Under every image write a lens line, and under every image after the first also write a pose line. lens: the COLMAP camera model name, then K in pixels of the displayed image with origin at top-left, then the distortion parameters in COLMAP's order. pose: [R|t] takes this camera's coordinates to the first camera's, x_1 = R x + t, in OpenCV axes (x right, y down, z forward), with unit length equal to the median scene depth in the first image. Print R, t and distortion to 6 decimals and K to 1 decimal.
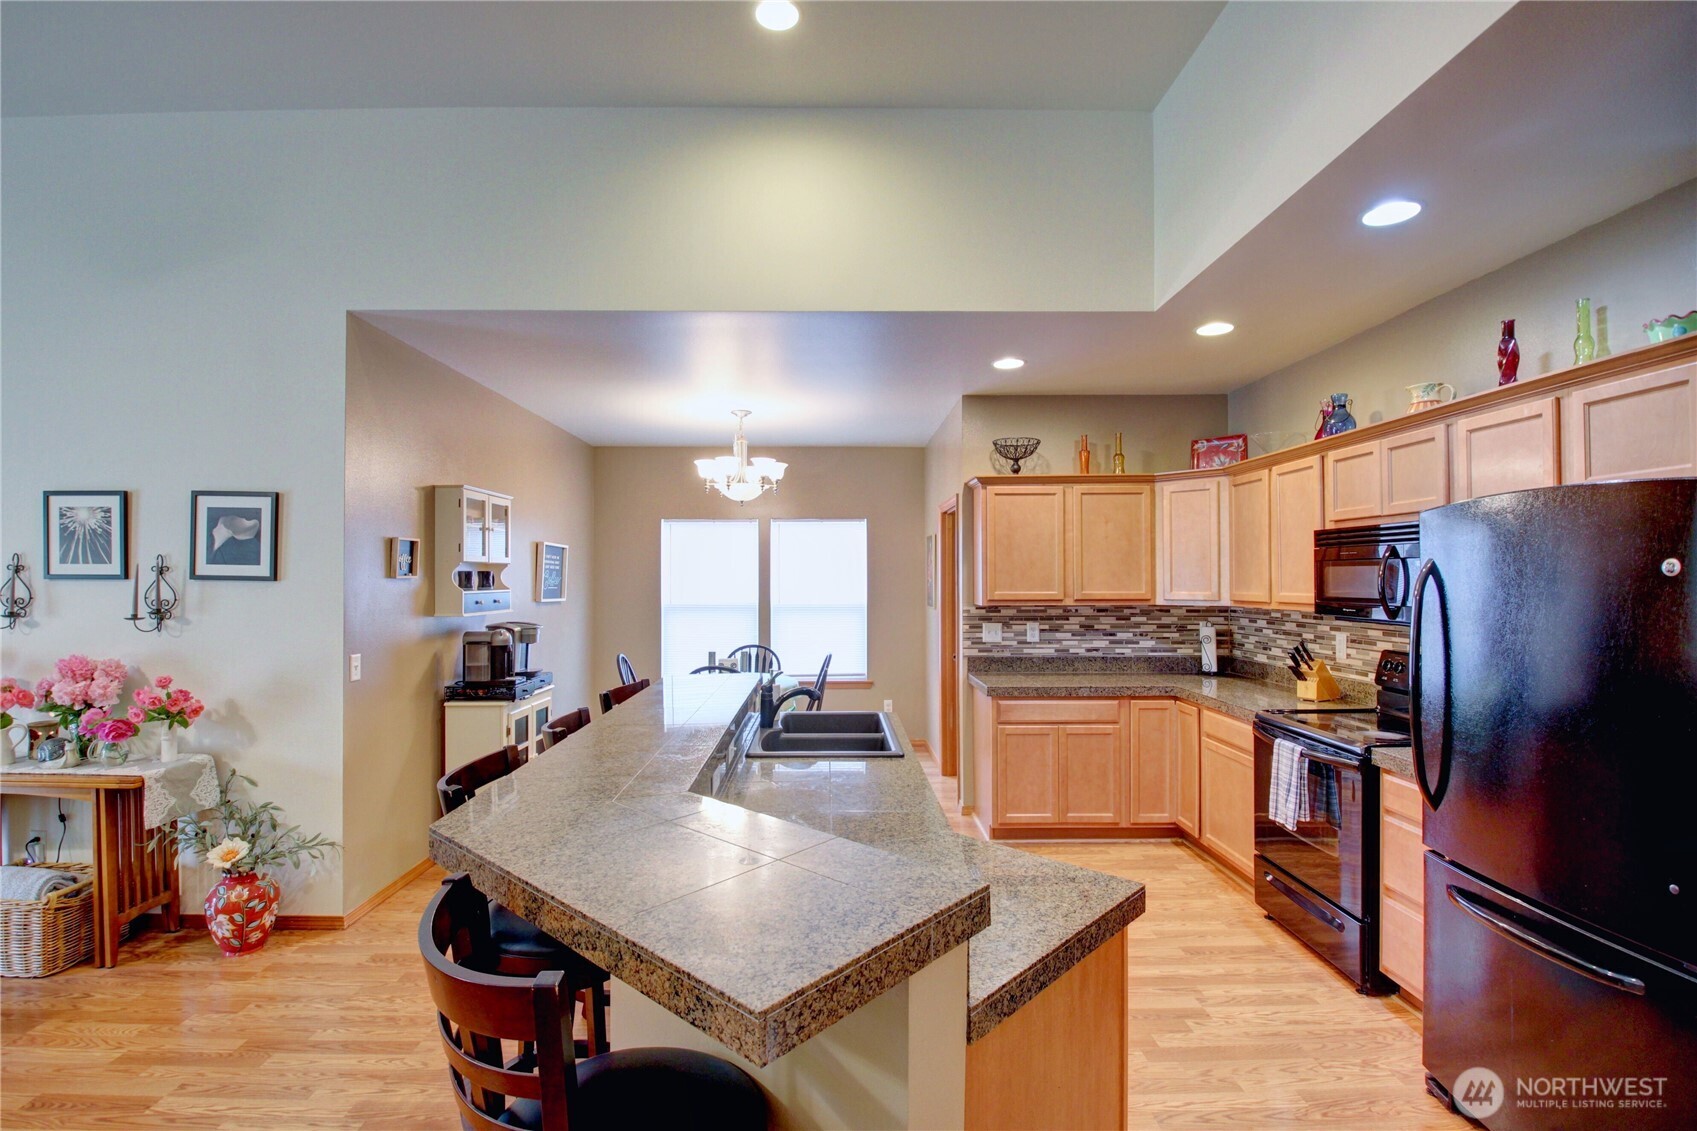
lens RADIAL K [[783.0, 0, 818.9], [0, 783.0, 574.1], [0, 0, 1]] dist [-0.008765, -0.012749]
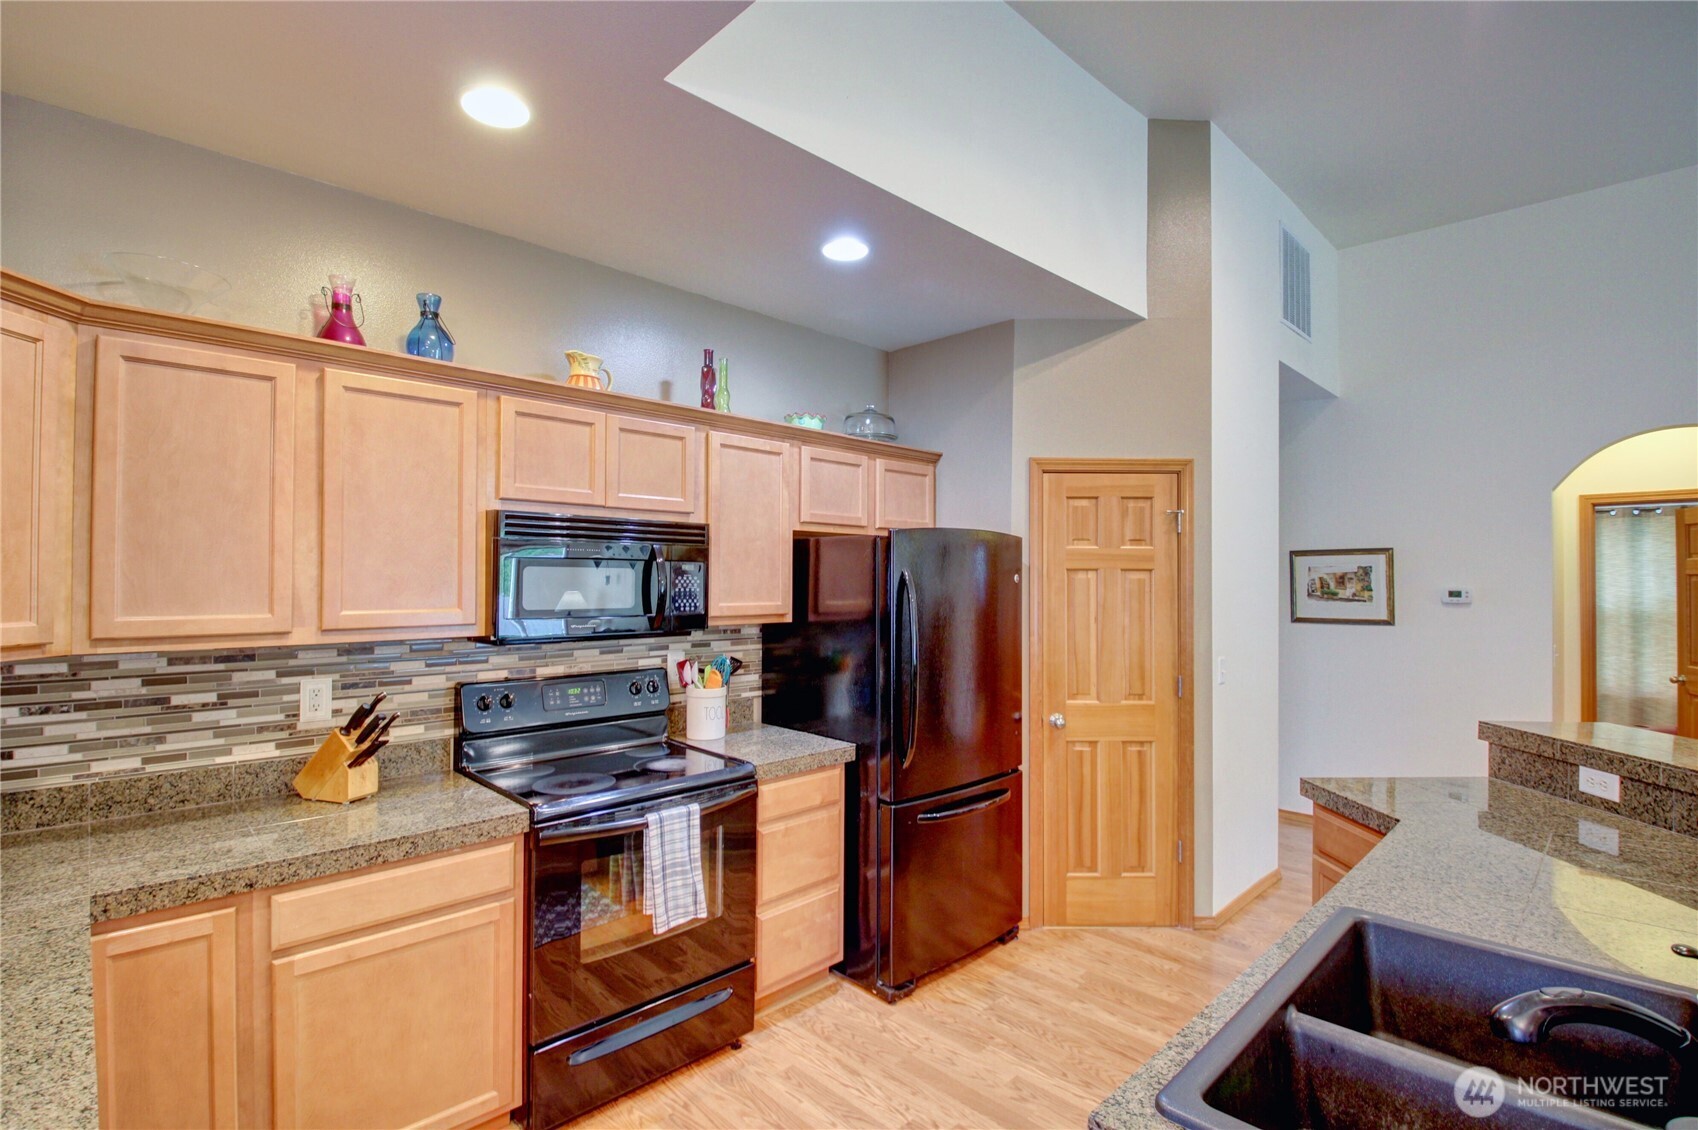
lens RADIAL K [[783.5, 0, 846.8], [0, 783.5, 571.4], [0, 0, 1]] dist [-0.008765, -0.012749]
pose [[-0.714935, 0.006599, 0.699160, -0.017449], [-0.006515, 0.999849, -0.016099, 0.002527], [-0.699161, -0.016064, -0.714784, 0.912460]]
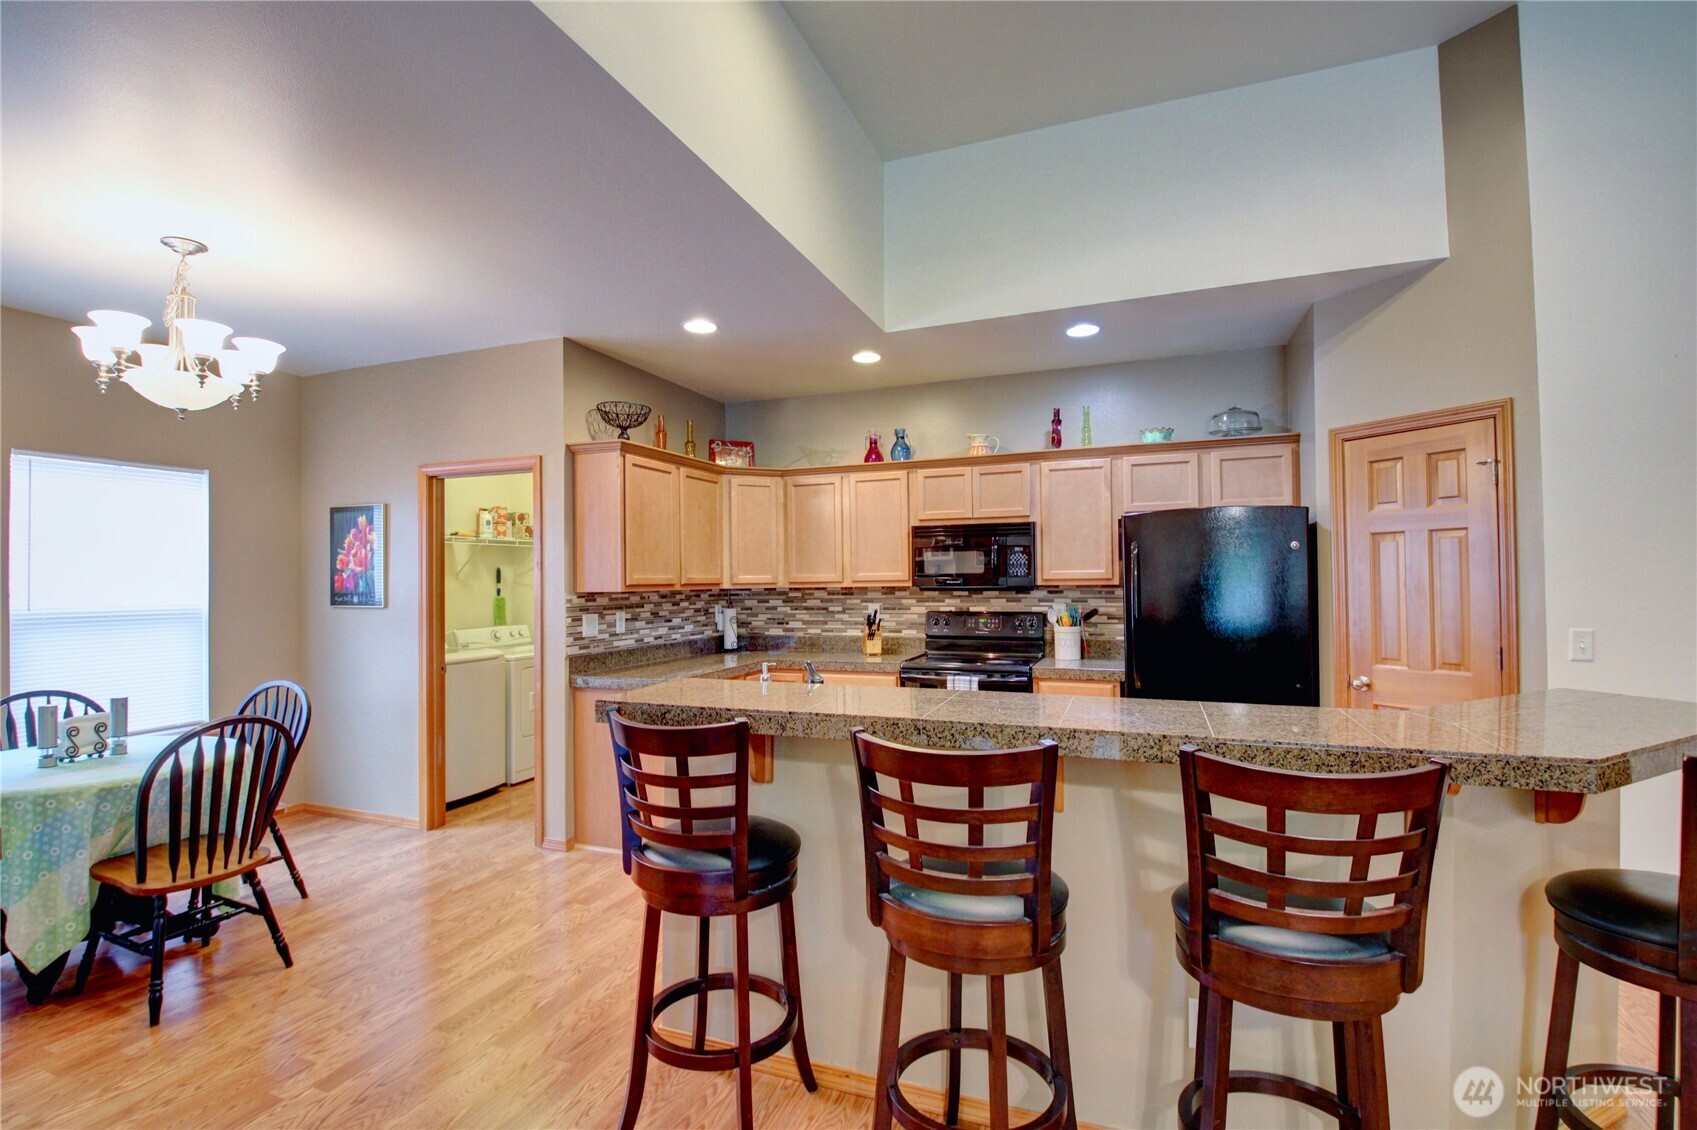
lens RADIAL K [[783.0, 0, 848.5], [0, 783.0, 567.2], [0, 0, 1]] dist [-0.008765, -0.012749]
pose [[0.334784, 0.015591, 0.942166, -0.504927], [0.004930, 0.999820, -0.018297, 0.029691], [-0.942282, 0.010771, 0.334647, 0.467330]]
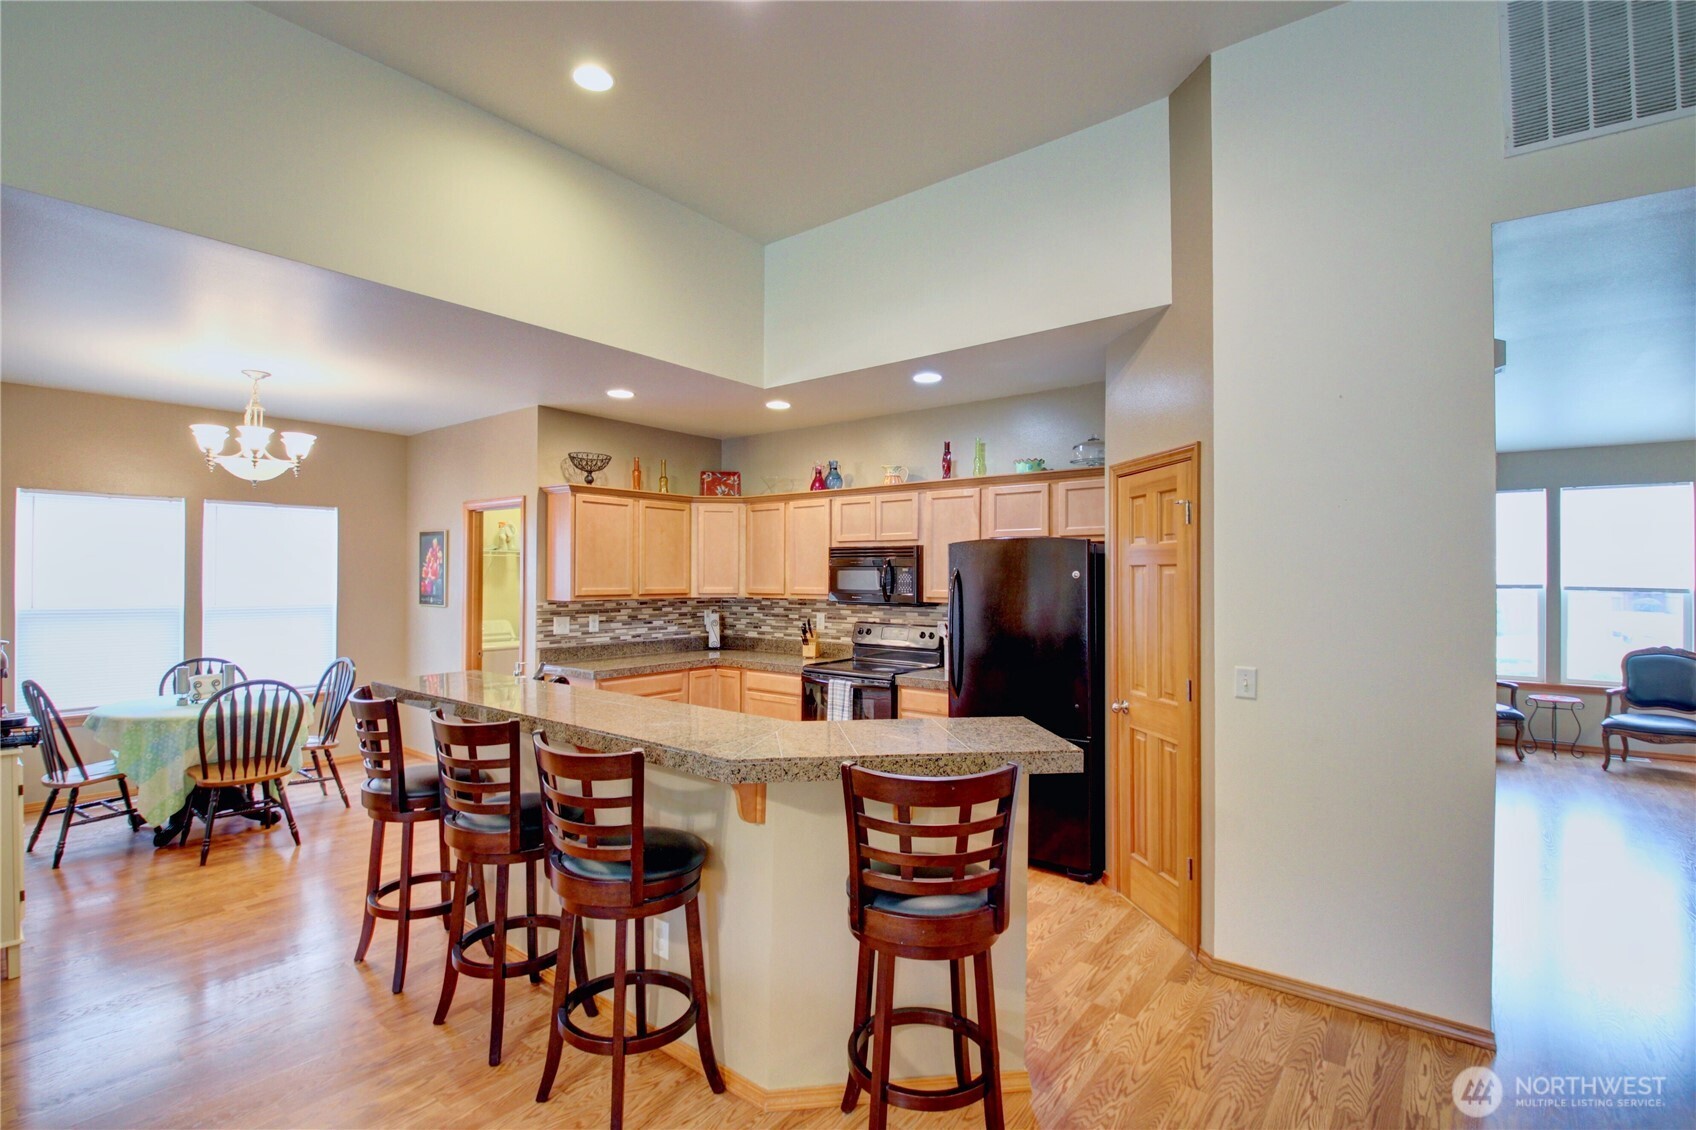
lens RADIAL K [[782.5, 0, 854.2], [0, 782.5, 564.3], [0, 0, 1]] dist [-0.008765, -0.012749]
pose [[0.593869, 0.017034, 0.804381, -0.436097], [-0.010489, 0.999855, -0.013430, -0.000947], [-0.804493, -0.000462, 0.593962, 0.015767]]
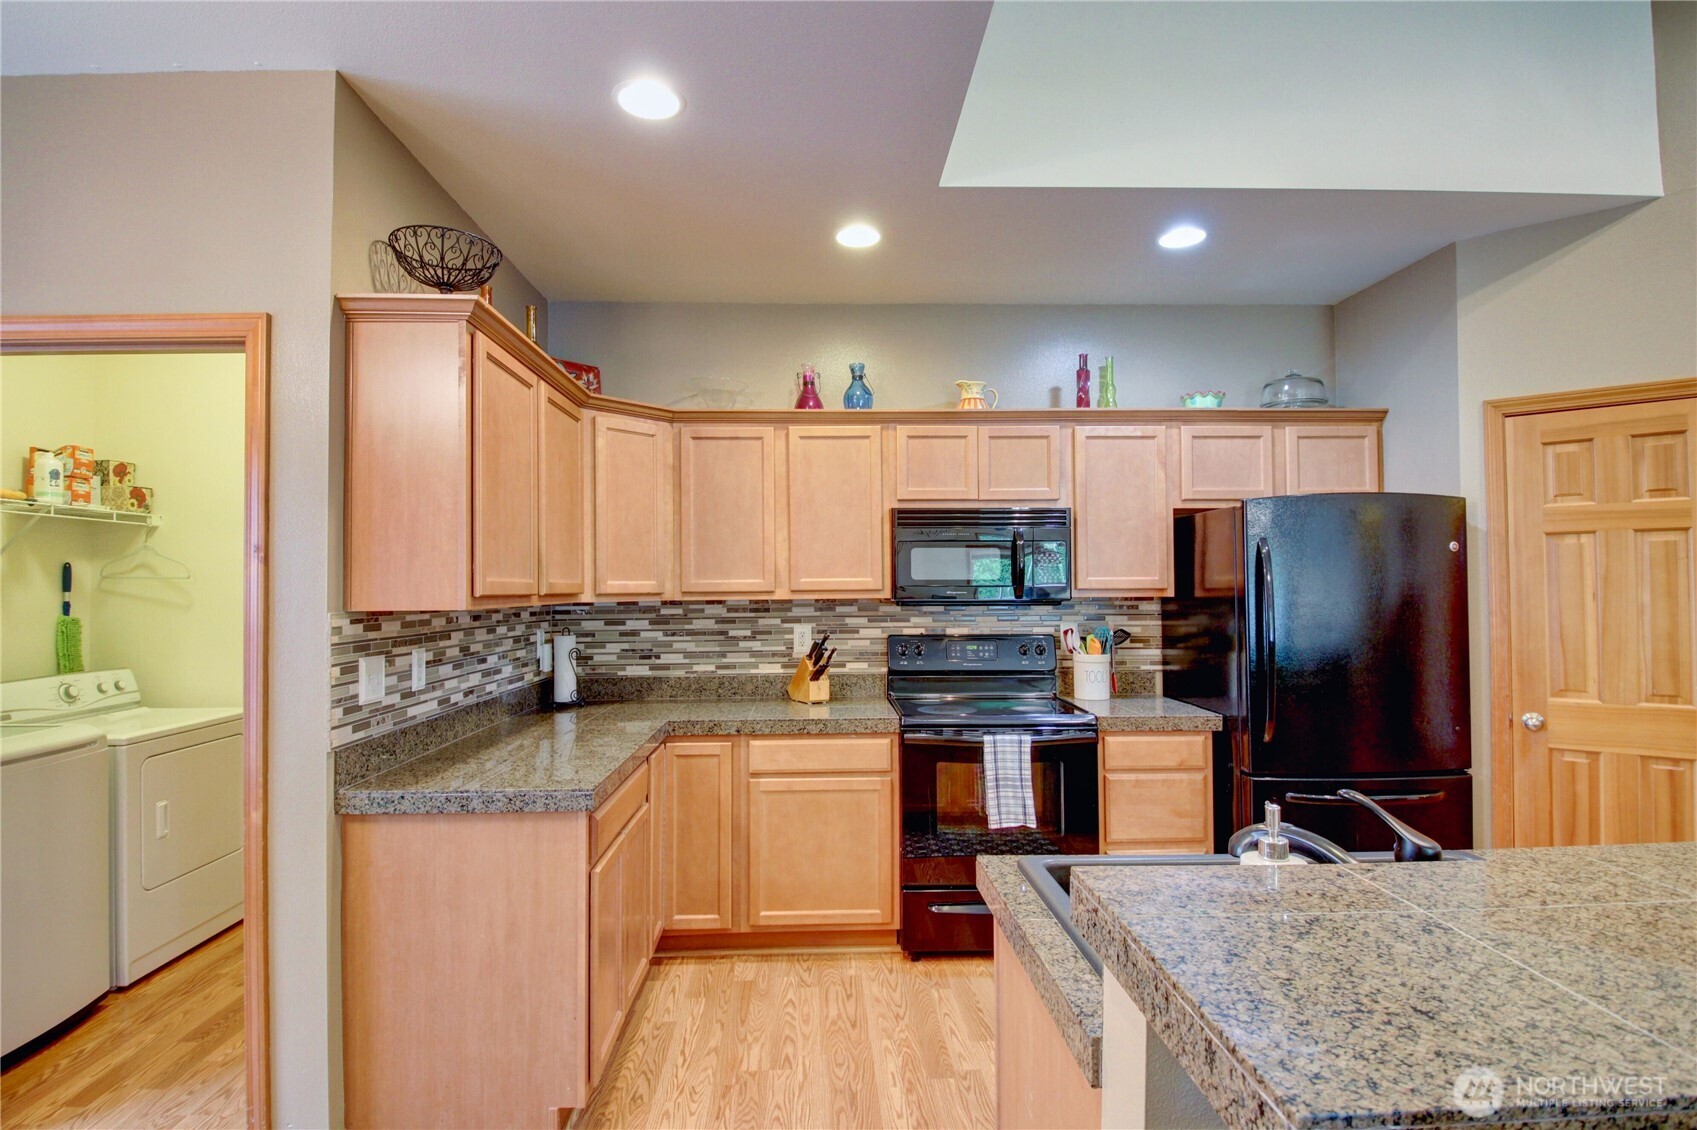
lens RADIAL K [[844.8, 0, 846.5], [0, 844.8, 570.2], [0, 0, 1]] dist [-0.008457, -0.008494]
pose [[-0.054574, 0.024028, 0.998221, -0.247886], [0.001677, 0.999711, -0.023972, 0.029054], [-0.998508, 0.000366, -0.054599, 0.802249]]
